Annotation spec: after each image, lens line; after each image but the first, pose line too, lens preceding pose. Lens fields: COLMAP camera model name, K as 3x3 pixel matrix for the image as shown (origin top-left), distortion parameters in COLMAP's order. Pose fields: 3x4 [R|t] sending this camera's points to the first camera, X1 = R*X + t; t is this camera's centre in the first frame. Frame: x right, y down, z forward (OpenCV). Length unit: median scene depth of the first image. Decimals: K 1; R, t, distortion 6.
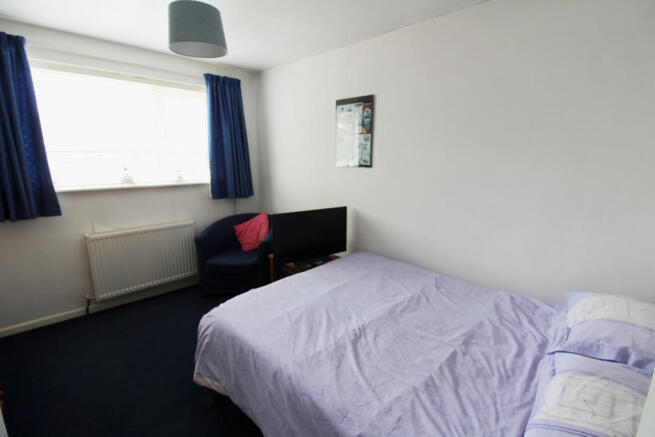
lens RADIAL K [[306.5, 0, 327.5], [0, 306.5, 218.5], [0, 0, 1]] dist [0.000467, -0.012219]
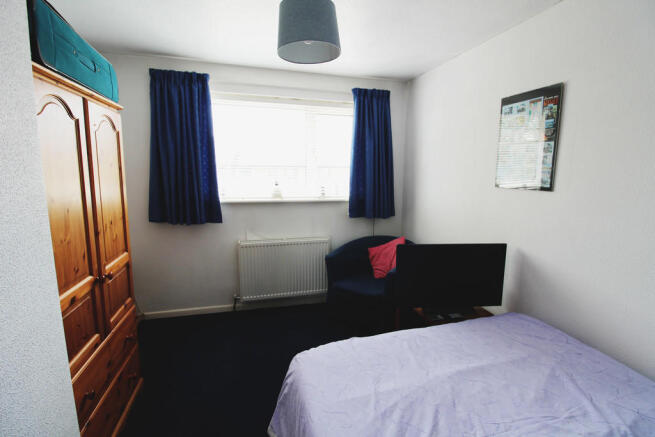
lens RADIAL K [[306.5, 0, 327.5], [0, 306.5, 218.5], [0, 0, 1]] dist [0.000467, -0.012219]
pose [[0.863818, 0.078005, -0.497729, 0.051433], [-0.103219, 0.994386, -0.023298, -0.038094], [0.493118, 0.071500, 0.867019, 0.170288]]
